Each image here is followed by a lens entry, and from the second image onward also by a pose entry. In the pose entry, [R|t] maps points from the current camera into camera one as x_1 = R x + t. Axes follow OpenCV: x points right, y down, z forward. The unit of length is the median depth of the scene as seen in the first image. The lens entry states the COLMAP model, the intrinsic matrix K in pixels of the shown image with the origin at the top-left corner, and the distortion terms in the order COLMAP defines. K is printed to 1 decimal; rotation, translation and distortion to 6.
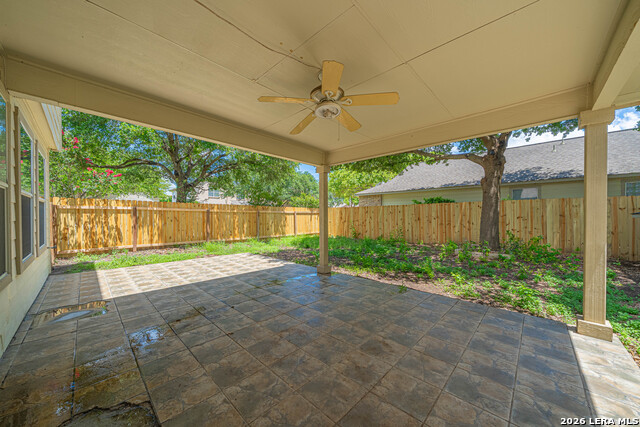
lens RADIAL K [[236.5, 0, 317.9], [0, 236.5, 216.1], [0, 0, 1]] dist [0.001792, -0.000004]
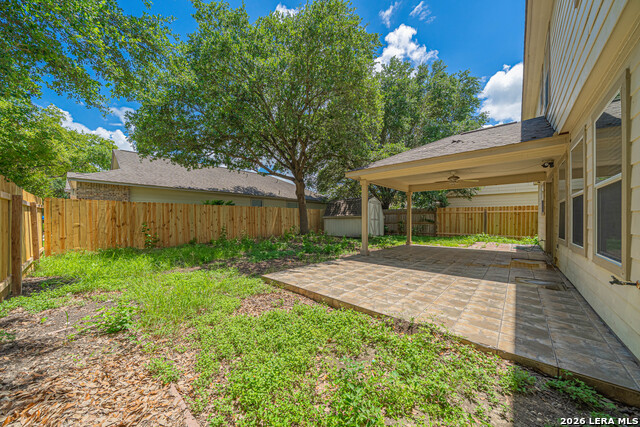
lens RADIAL K [[219.1, 0, 318.4], [0, 219.1, 218.8], [0, 0, 1]] dist [-0.001185, -0.000086]
pose [[-0.046325, 0.001077, 0.998926, -0.658754], [-0.002184, 0.999997, -0.001179, 0.010757], [-0.998924, -0.002237, -0.046323, 0.688001]]
